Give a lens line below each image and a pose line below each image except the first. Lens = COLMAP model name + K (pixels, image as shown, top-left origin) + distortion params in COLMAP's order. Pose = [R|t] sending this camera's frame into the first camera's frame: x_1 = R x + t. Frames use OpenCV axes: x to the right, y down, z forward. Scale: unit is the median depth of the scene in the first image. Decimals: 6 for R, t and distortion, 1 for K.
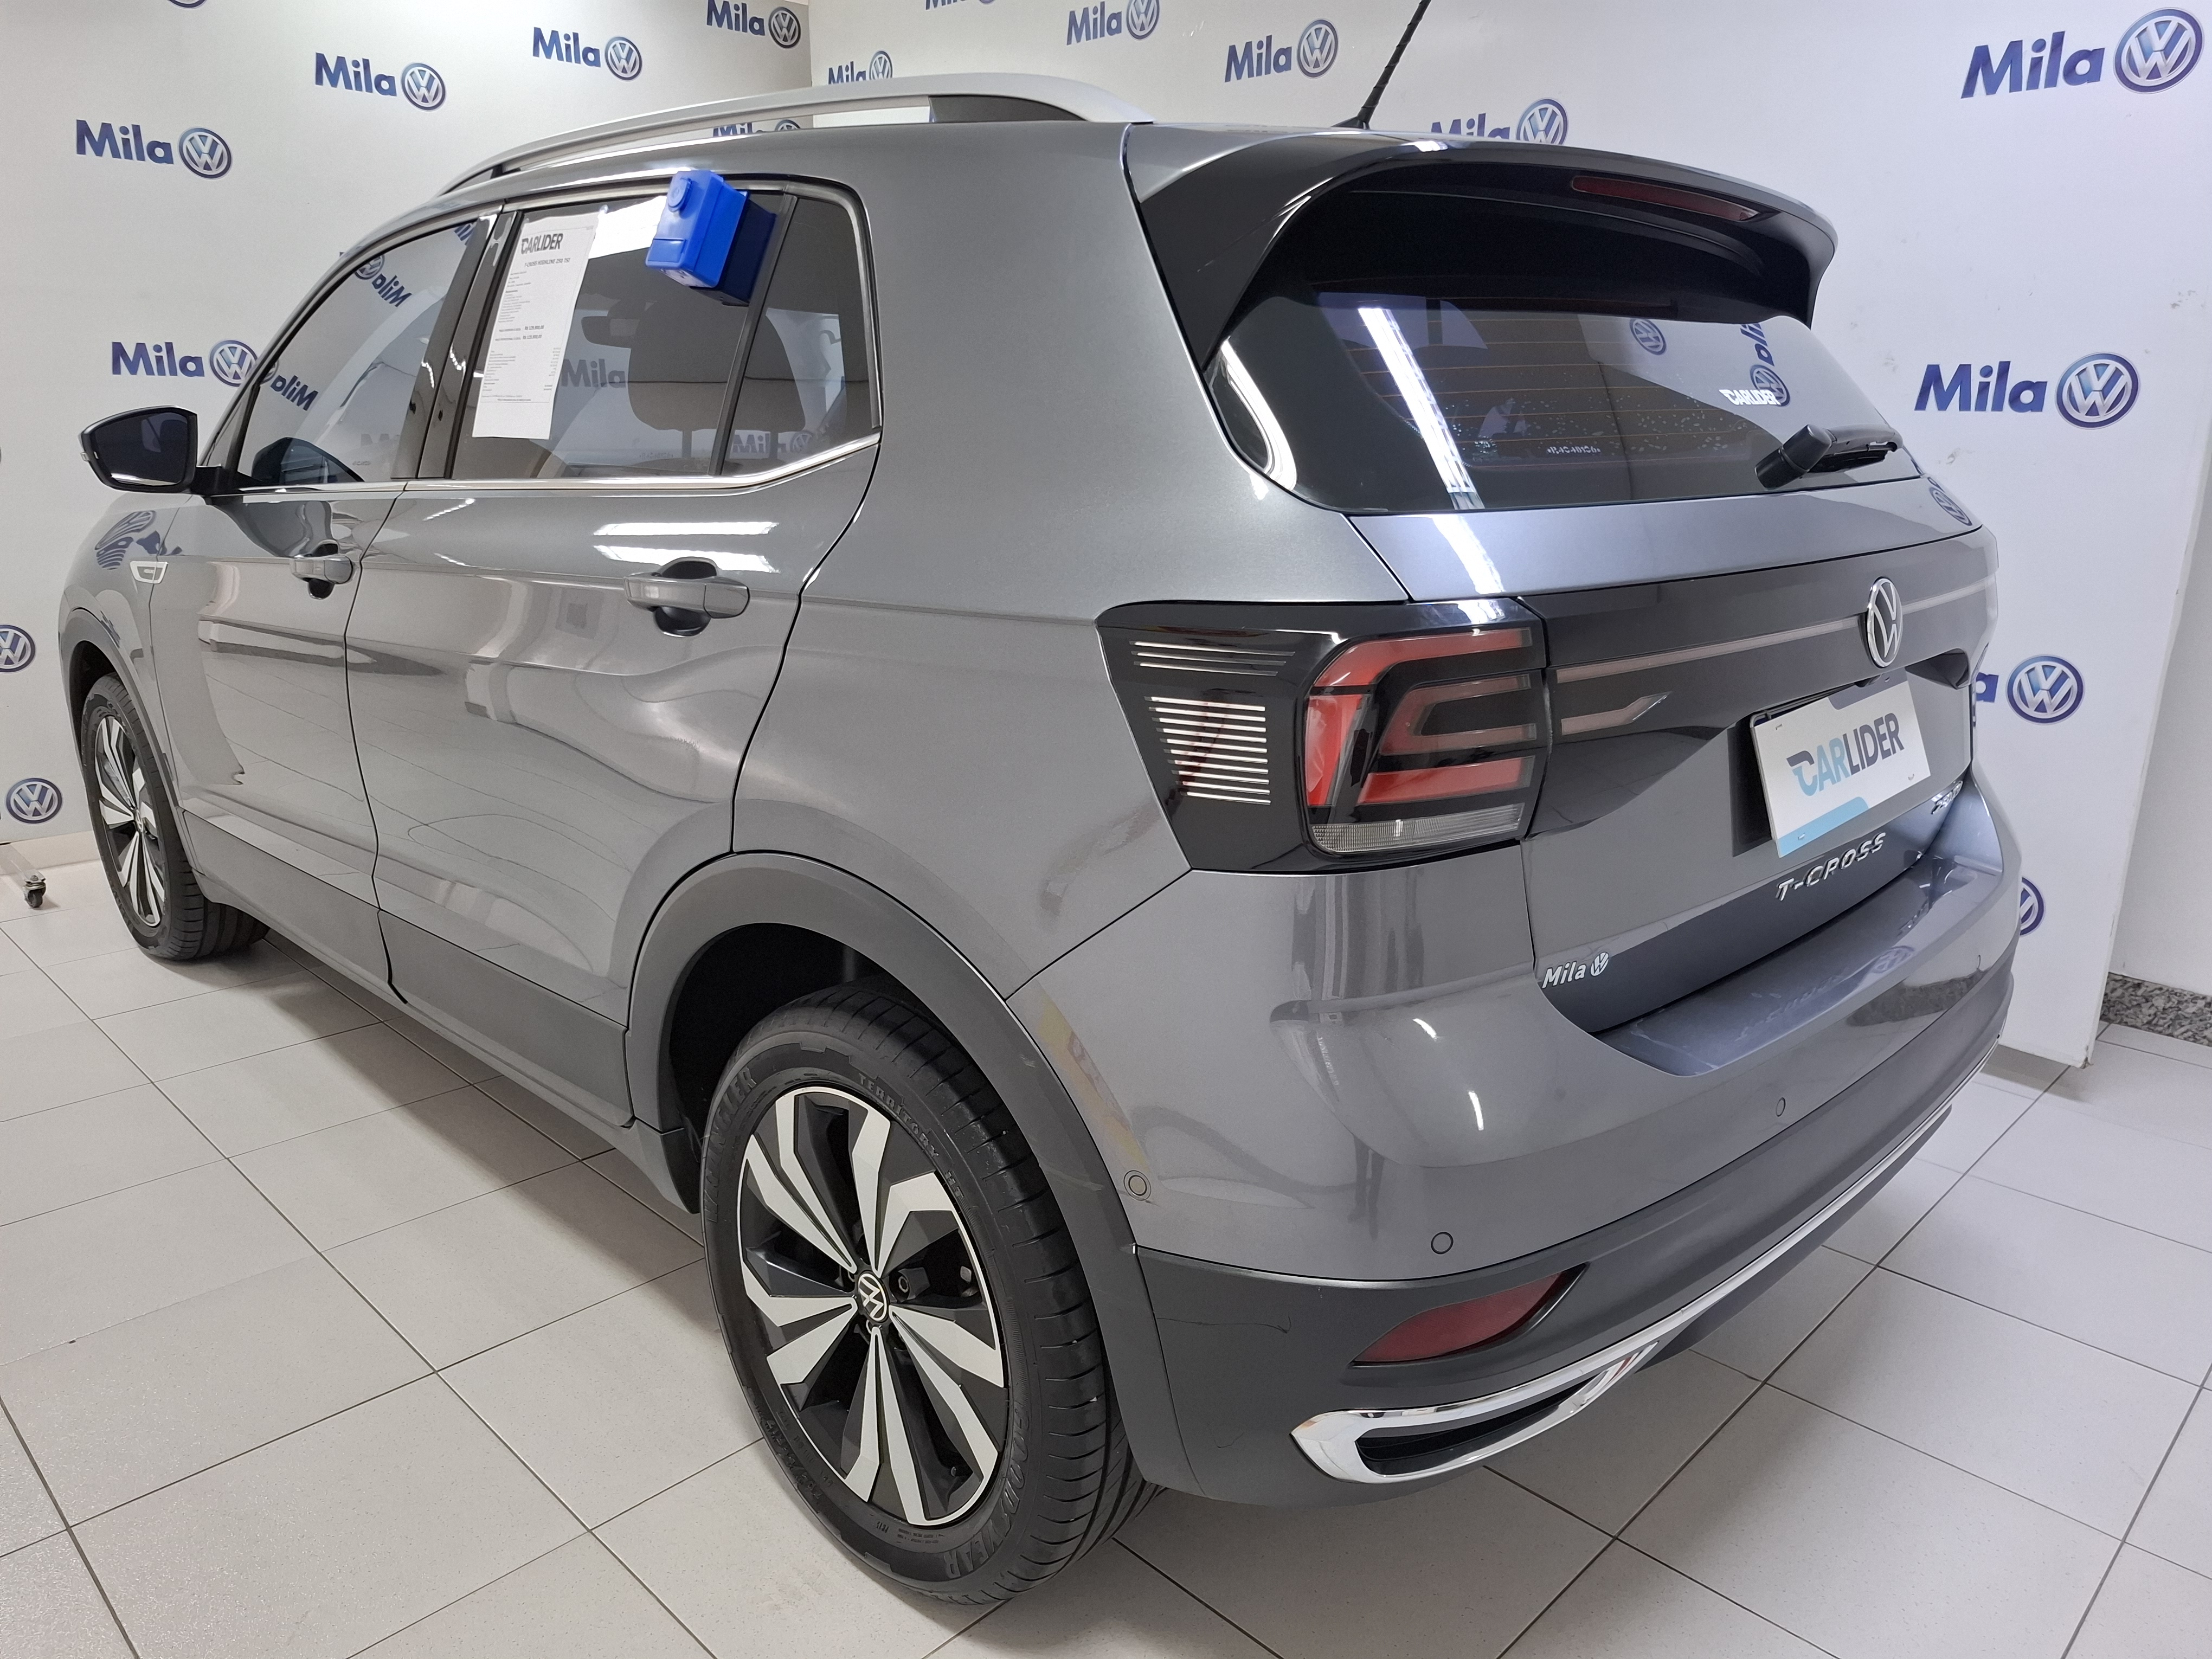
lens RADIAL K [[1579.1, 0, 1106.0], [0, 1579.1, 829.5], [0, 0, 1]] dist [0.084848, -0.098589]
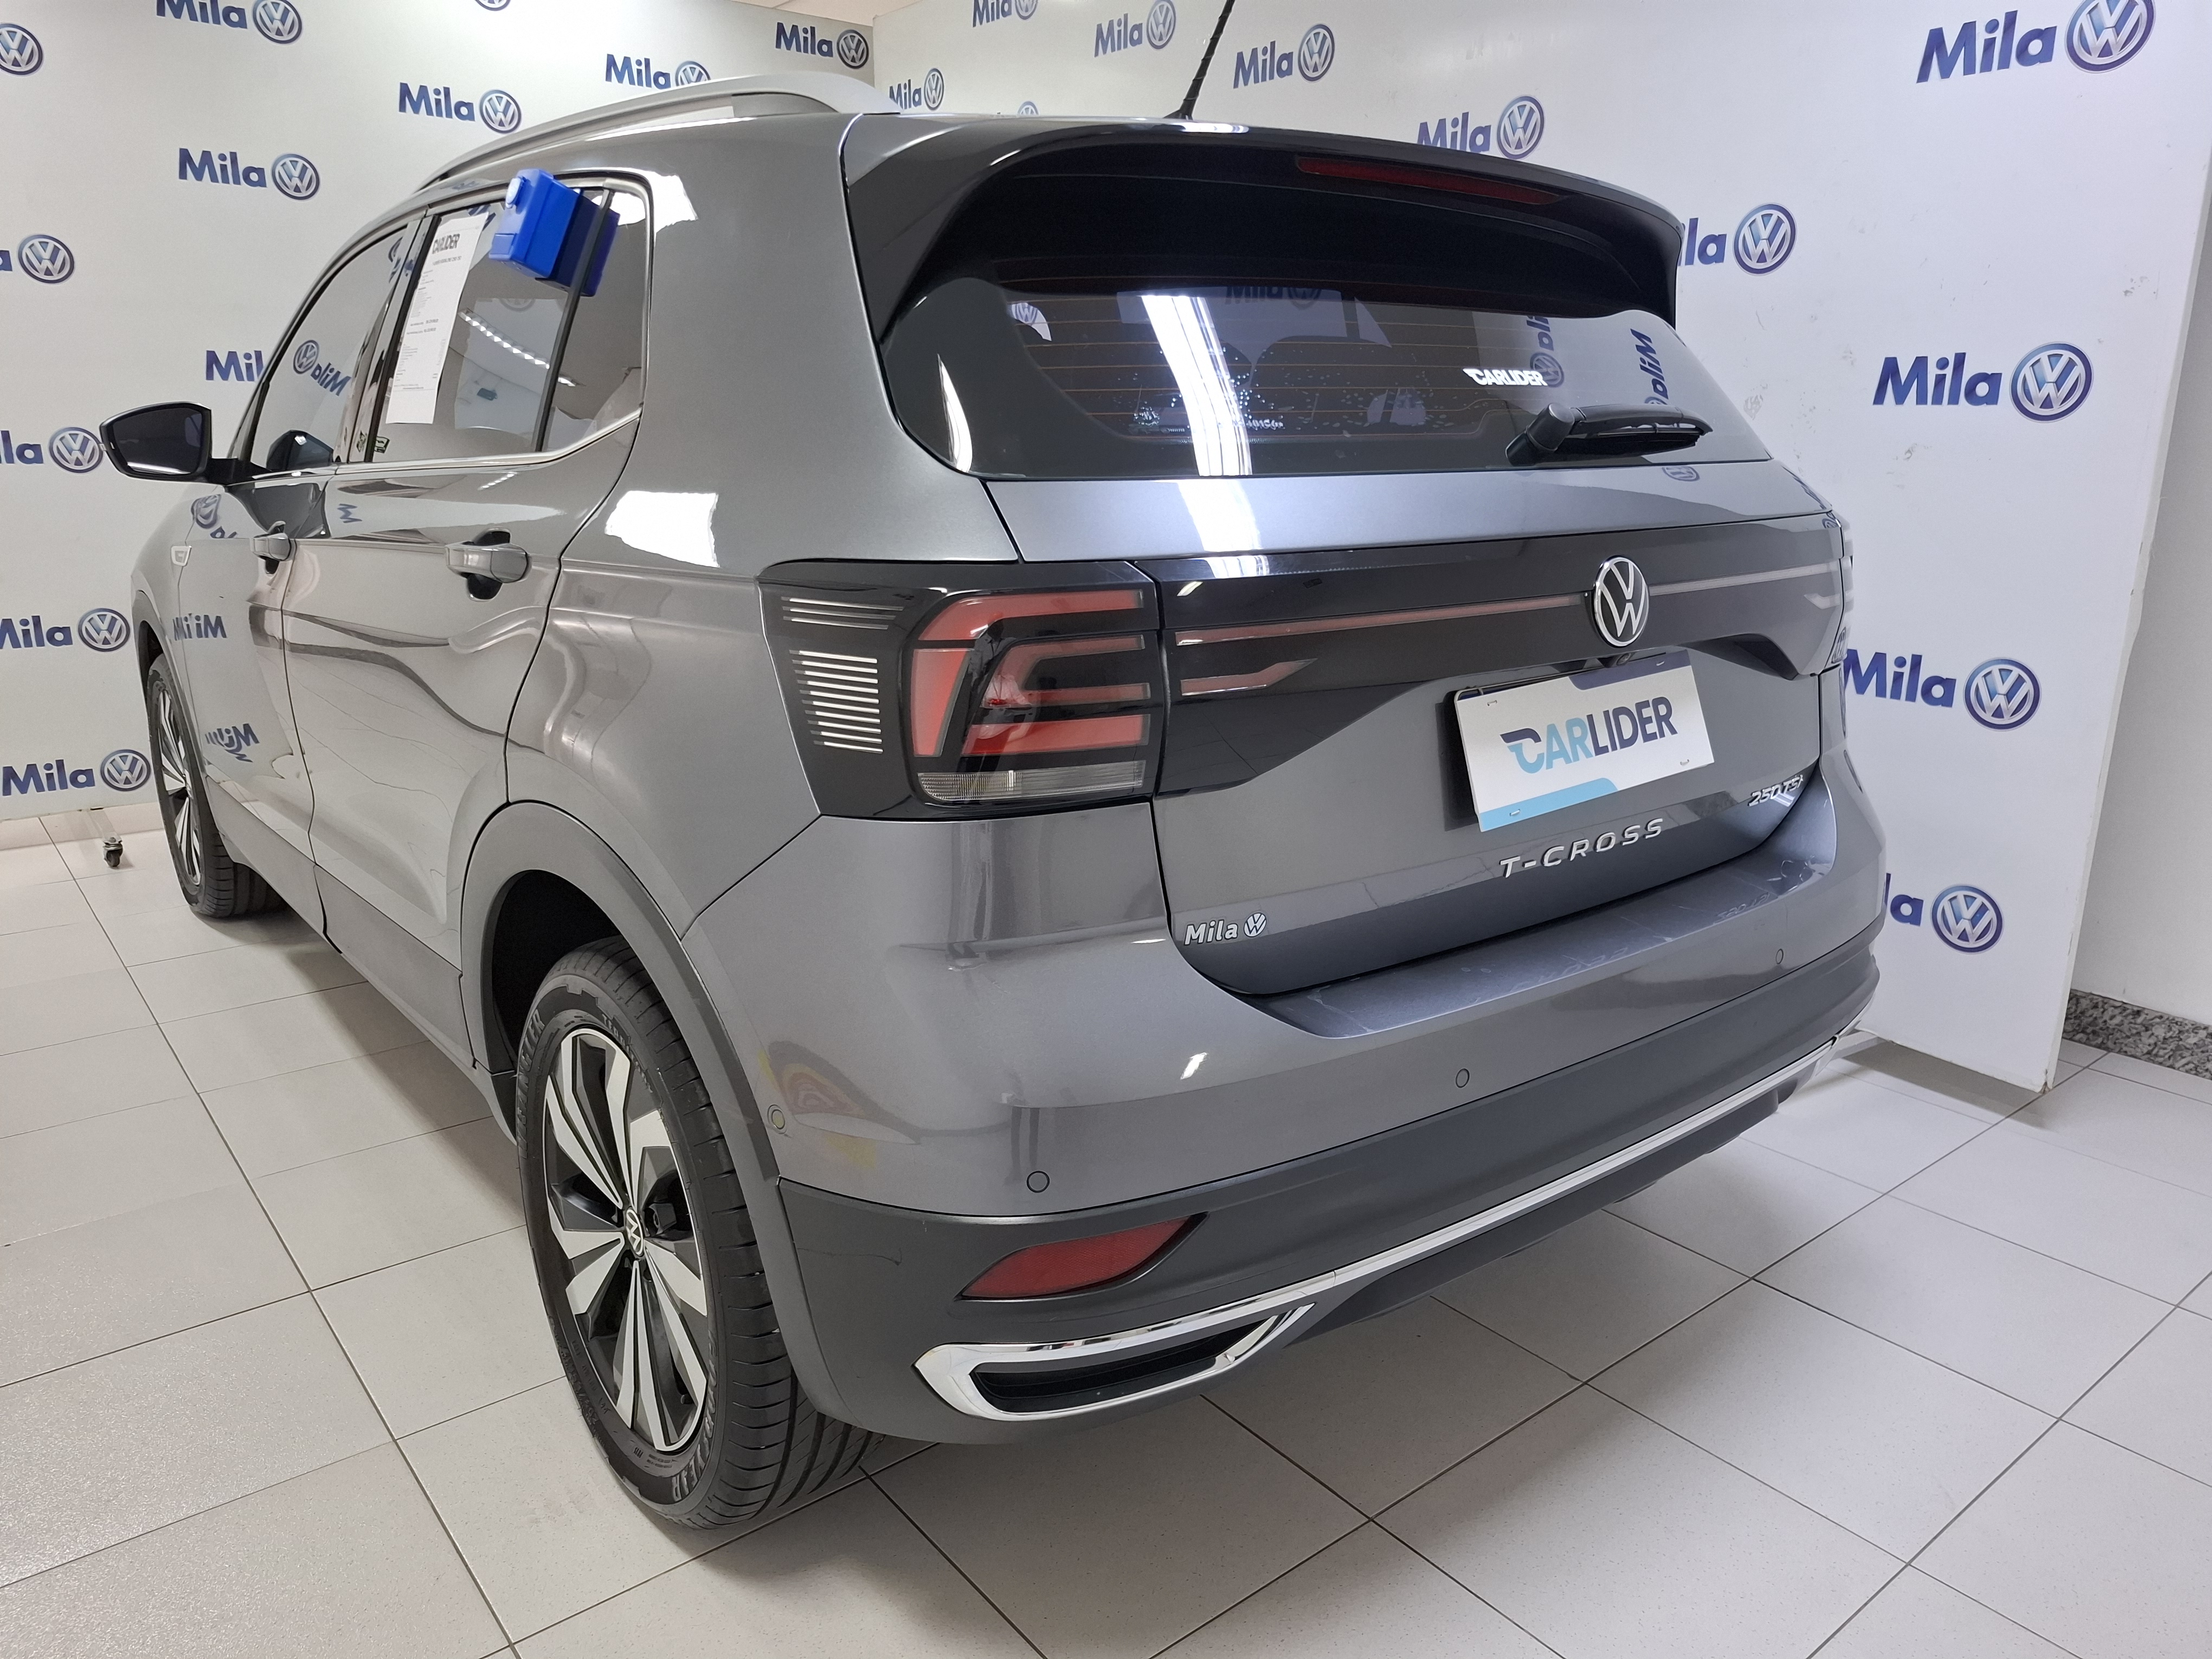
lens RADIAL K [[1586.5, 0, 1160.9], [0, 1586.5, 825.0], [0, 0, 1]] dist [0.103243, -0.134794]
pose [[0.993295, 0.027164, -0.112369, 0.203297], [-0.029140, 0.999448, -0.015976, 0.021610], [0.111873, 0.019143, 0.993538, -0.011940]]
